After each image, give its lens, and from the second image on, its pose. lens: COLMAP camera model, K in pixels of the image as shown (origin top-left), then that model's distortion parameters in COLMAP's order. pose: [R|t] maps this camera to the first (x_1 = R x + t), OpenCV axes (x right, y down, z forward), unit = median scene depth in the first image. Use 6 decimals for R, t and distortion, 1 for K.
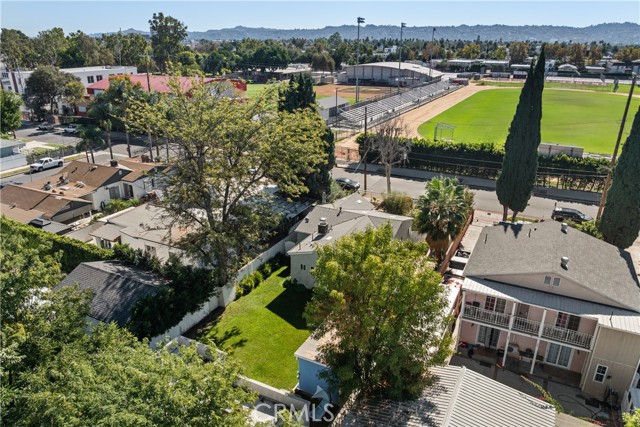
lens RADIAL K [[434.2, 0, 320.0], [0, 434.2, 213.5], [0, 0, 1]] dist [-0.043066, -0.000801]
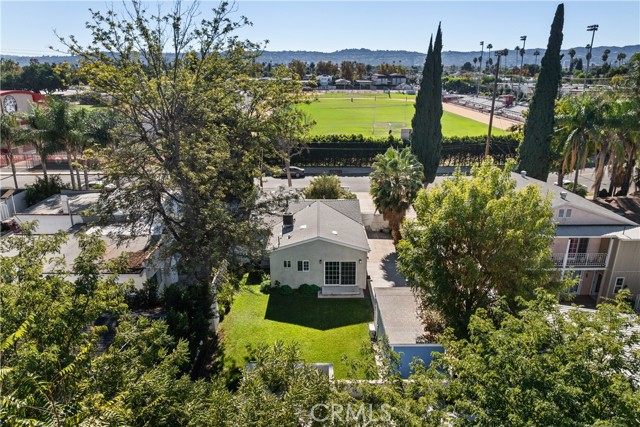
lens RADIAL K [[434.2, 0, 320.0], [0, 434.2, 213.5], [0, 0, 1]] dist [-0.043066, -0.000801]
pose [[0.888939, -0.146479, 0.433972, -0.175275], [0.166438, 0.986018, -0.008118, 0.023208], [-0.426716, 0.079446, 0.900890, 0.107201]]
